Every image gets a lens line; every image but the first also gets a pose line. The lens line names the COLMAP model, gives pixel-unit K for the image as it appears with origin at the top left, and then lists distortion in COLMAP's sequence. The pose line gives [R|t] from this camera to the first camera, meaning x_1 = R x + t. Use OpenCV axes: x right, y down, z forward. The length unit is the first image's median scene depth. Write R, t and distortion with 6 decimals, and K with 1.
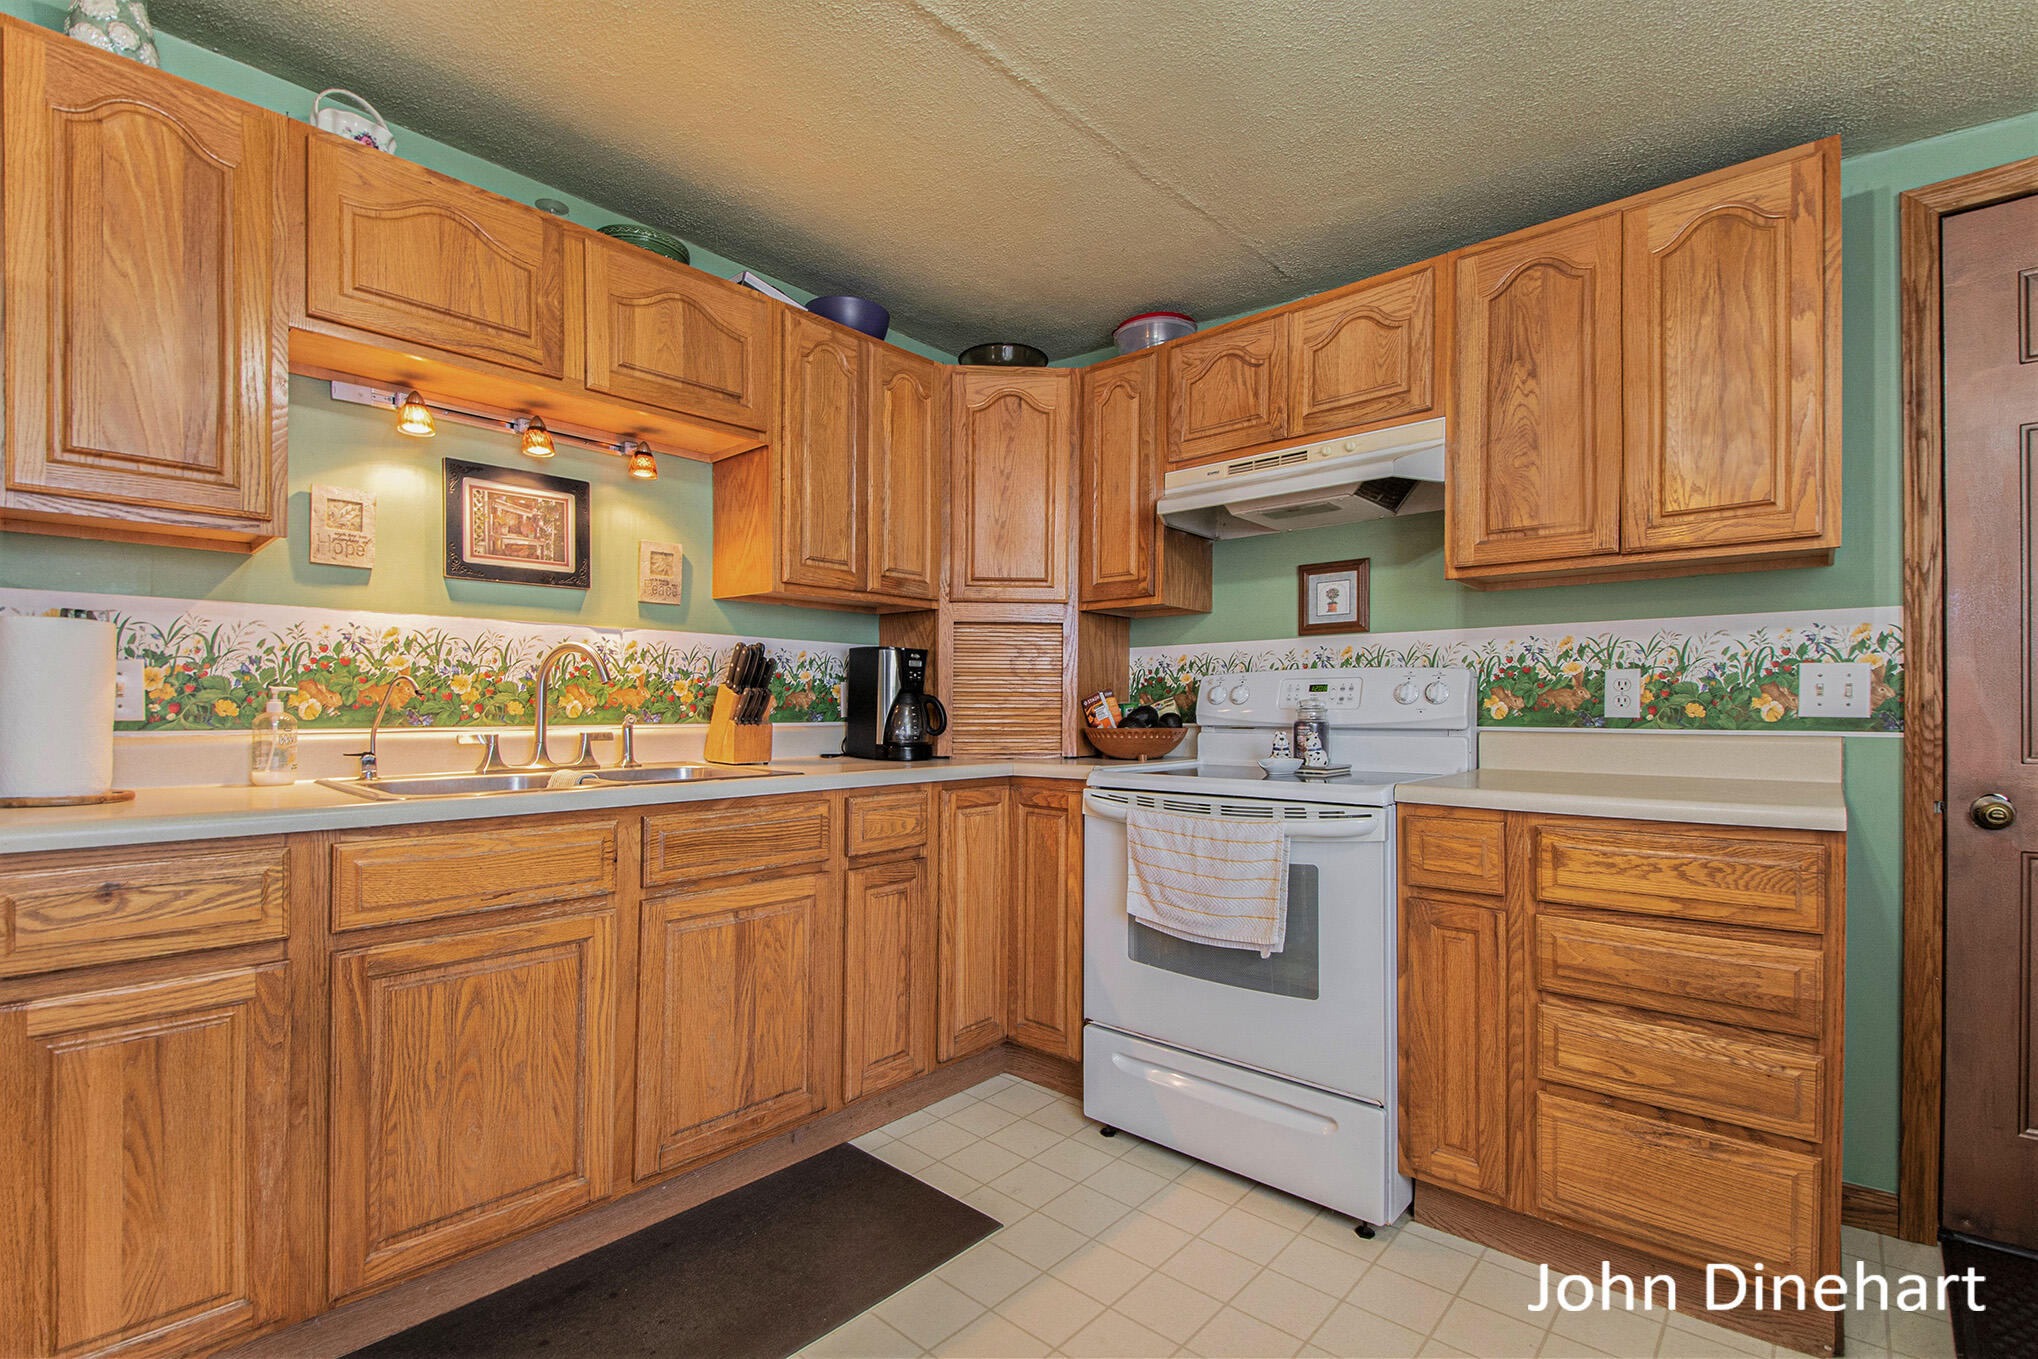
lens RADIAL K [[914.6, 0, 1015.7], [0, 914.6, 691.2], [0, 0, 1]] dist [-0.009179, -0.006040]
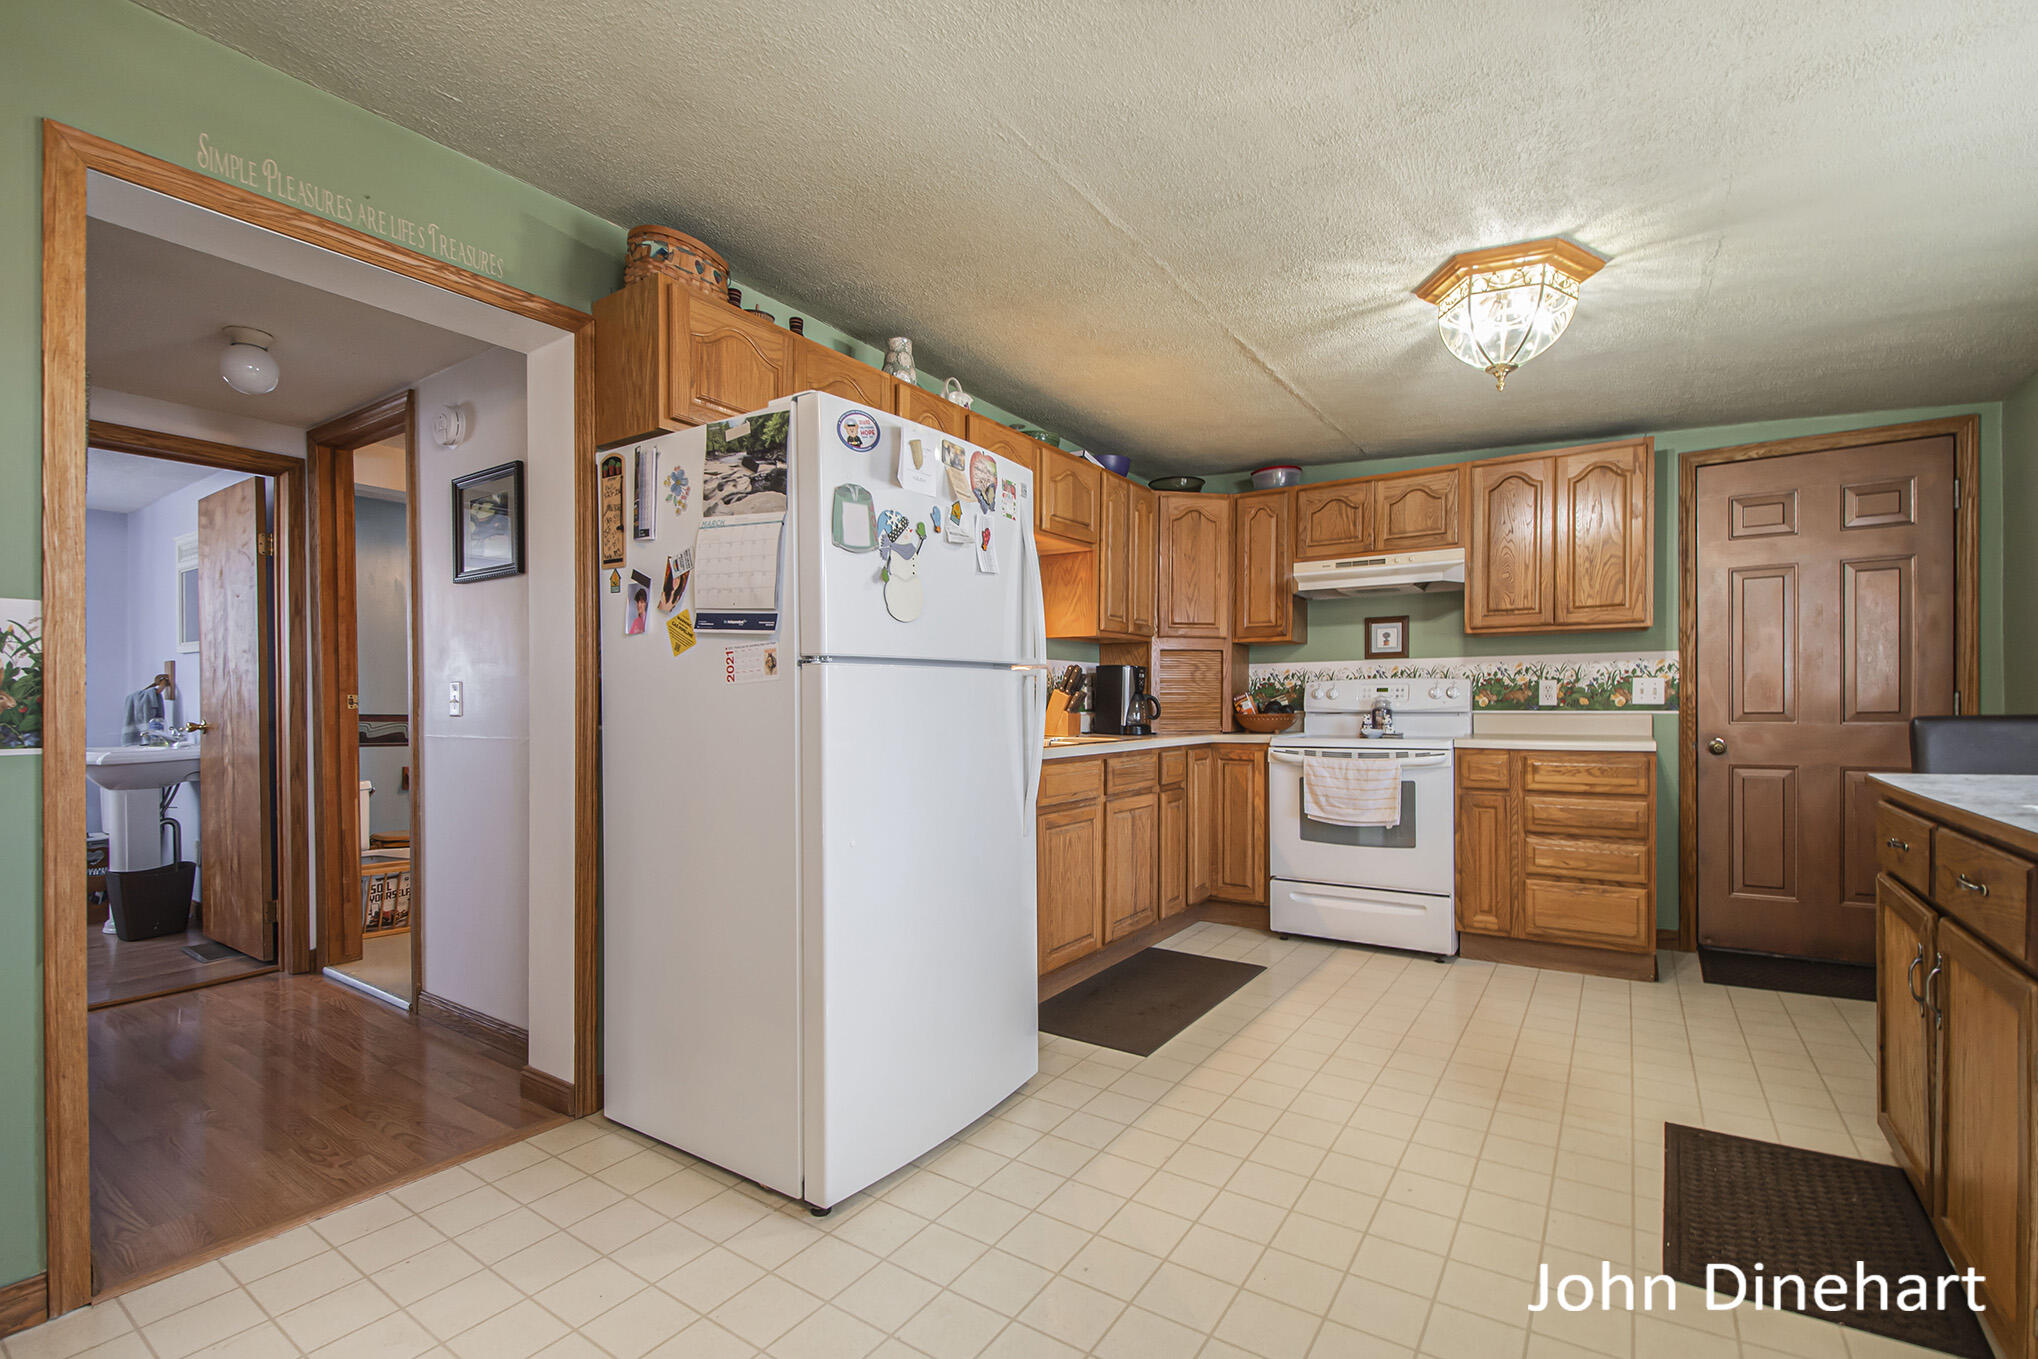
lens RADIAL K [[914.6, 0, 1017.4], [0, 914.6, 693.7], [0, 0, 1]] dist [-0.009179, -0.006040]
pose [[0.989969, -0.005077, 0.141191, -0.778471], [0.003927, 0.999957, 0.008426, -0.017501], [-0.141228, -0.007787, 0.989946, -0.814229]]
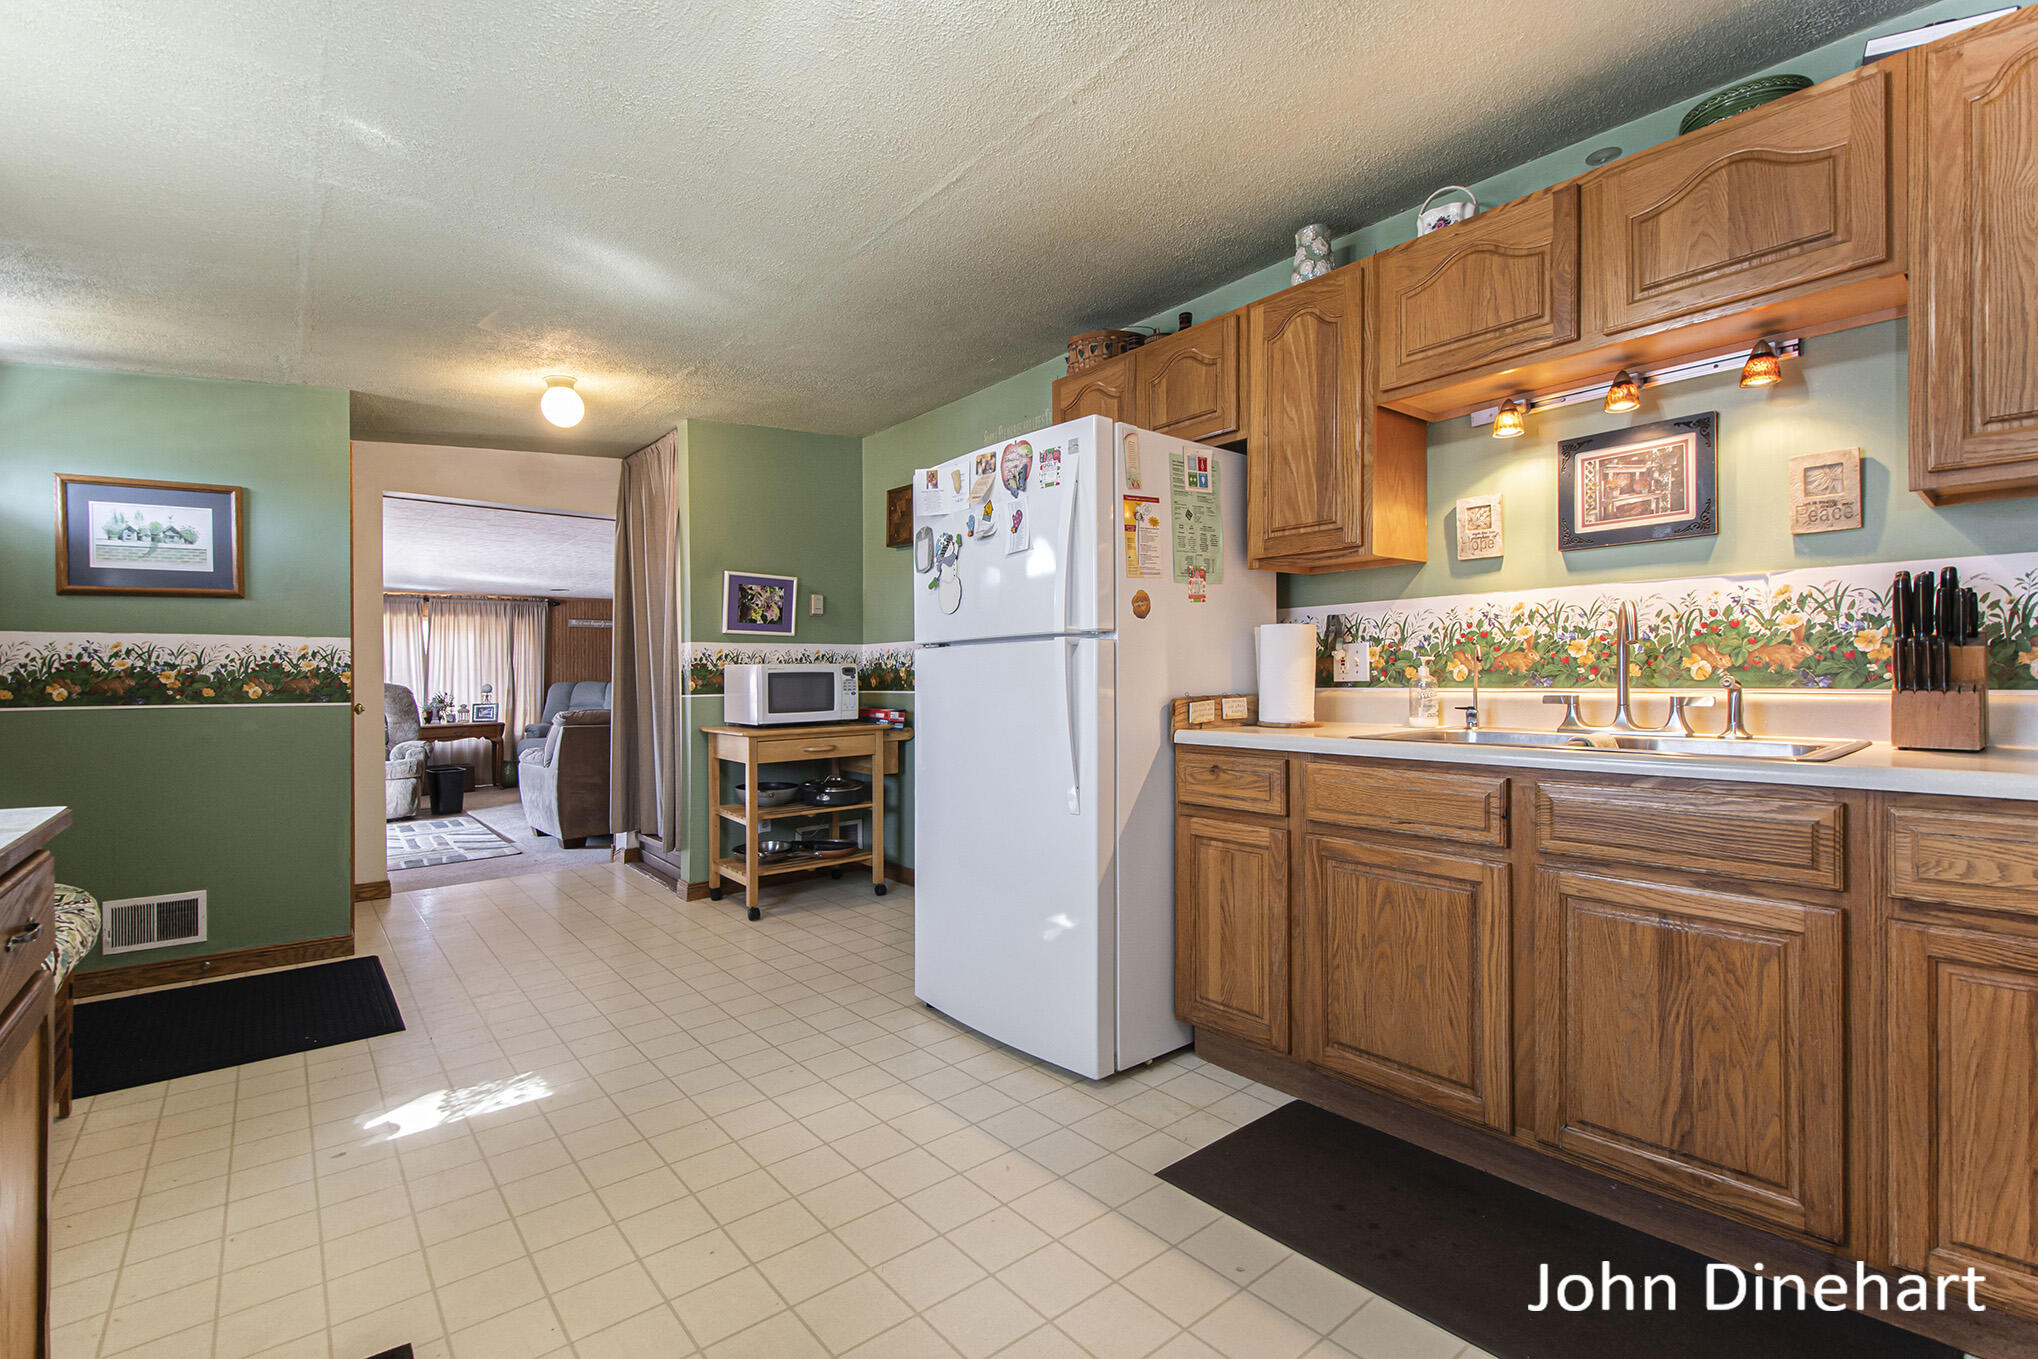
lens RADIAL K [[847.4, 0, 963.5], [0, 847.4, 690.8], [0, 0, 1]] dist [-0.010002, -0.000463]
pose [[-0.164751, 0.016103, -0.986204, 0.521934], [0.027545, 0.999552, 0.011719, 0.011469], [0.985951, -0.025234, -0.165120, 0.475567]]
